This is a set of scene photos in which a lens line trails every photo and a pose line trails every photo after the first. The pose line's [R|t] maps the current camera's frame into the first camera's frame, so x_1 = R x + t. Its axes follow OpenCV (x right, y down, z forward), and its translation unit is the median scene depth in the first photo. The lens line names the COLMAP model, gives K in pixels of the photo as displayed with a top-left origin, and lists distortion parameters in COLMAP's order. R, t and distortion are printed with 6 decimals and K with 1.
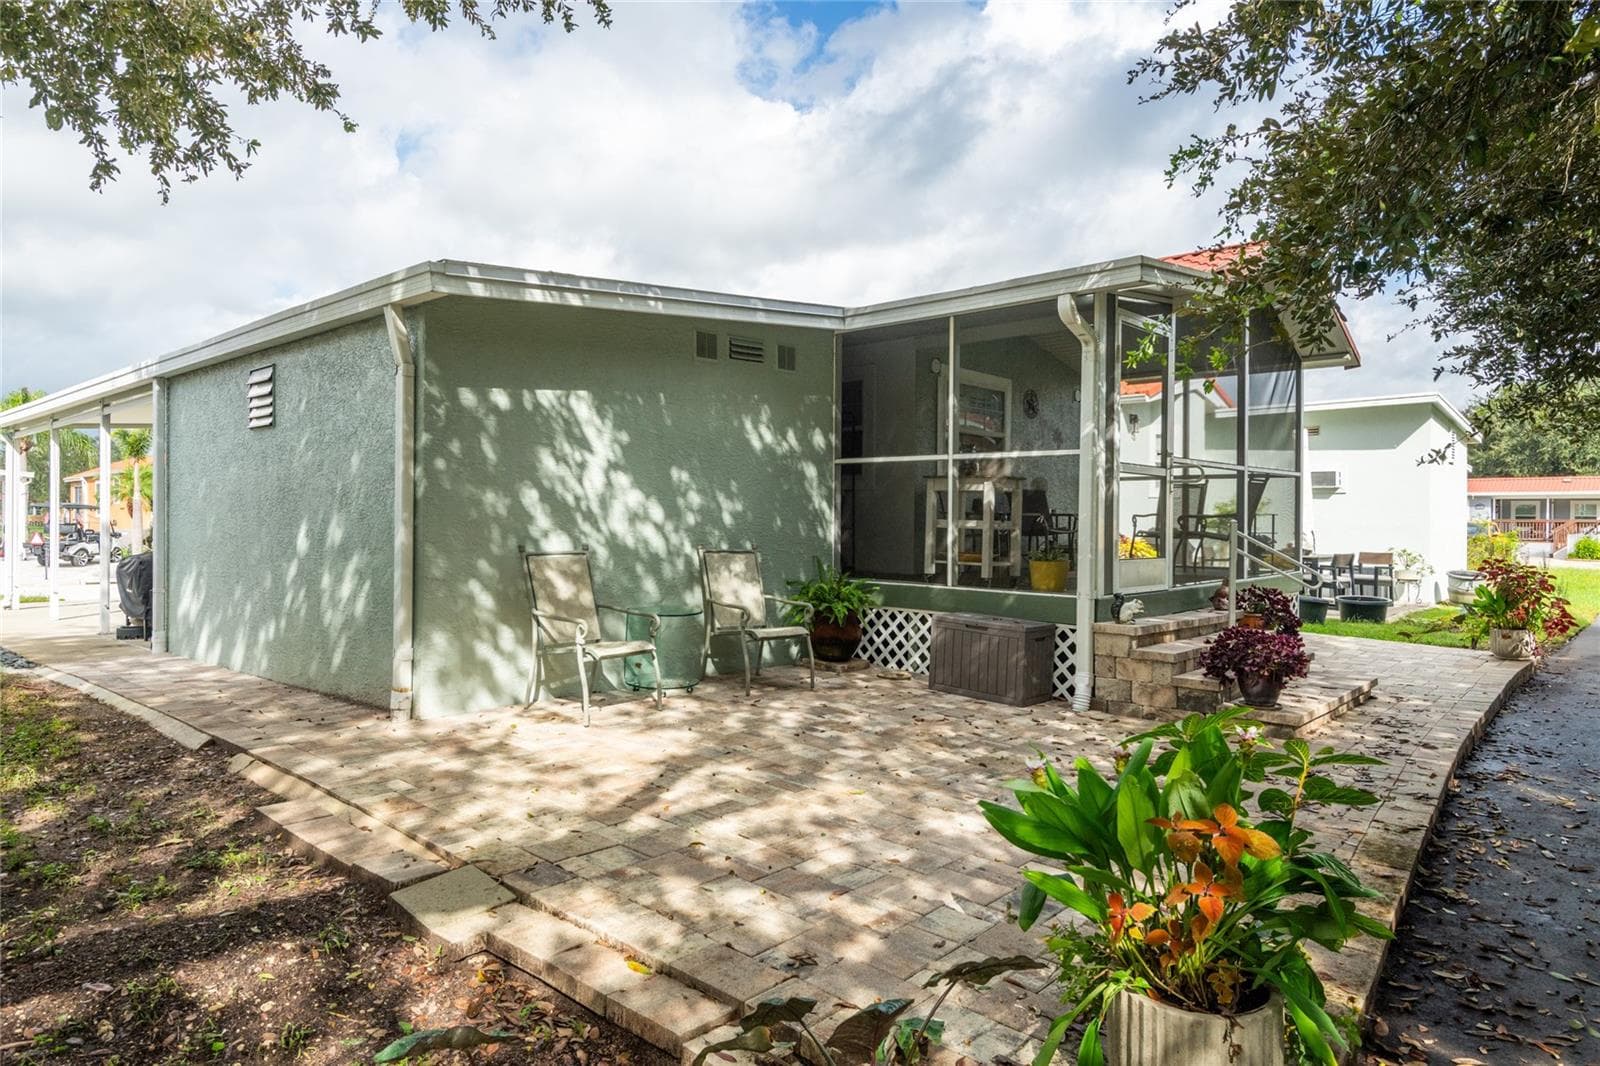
lens RADIAL K [[799.8, 0, 800.0], [0, 799.8, 533.0], [0, 0, 1]] dist [0.005292, 0.001056]
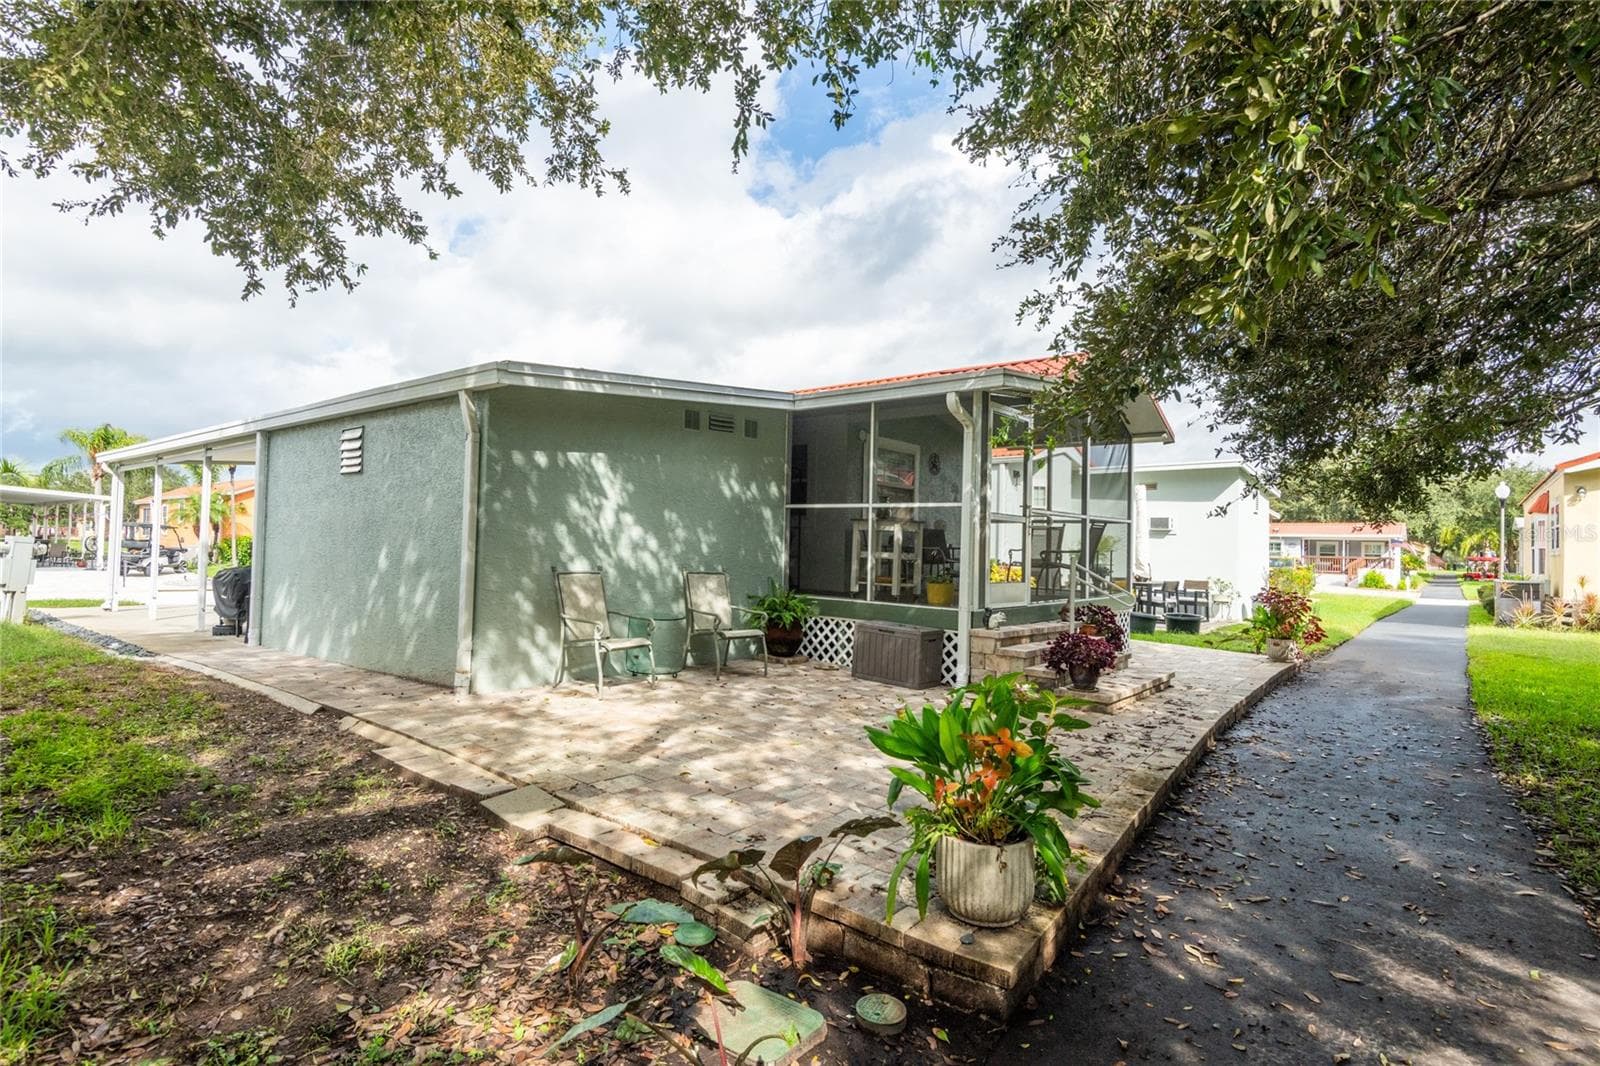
lens RADIAL K [[688.6, 0, 785.2], [0, 688.6, 512.1], [0, 0, 1]] dist [0.009487, -0.000007]
pose [[0.999051, 0.018421, 0.039471, -0.002782], [-0.015880, 0.997840, -0.063738, -0.007996], [-0.040559, 0.063051, 0.997186, -0.182904]]
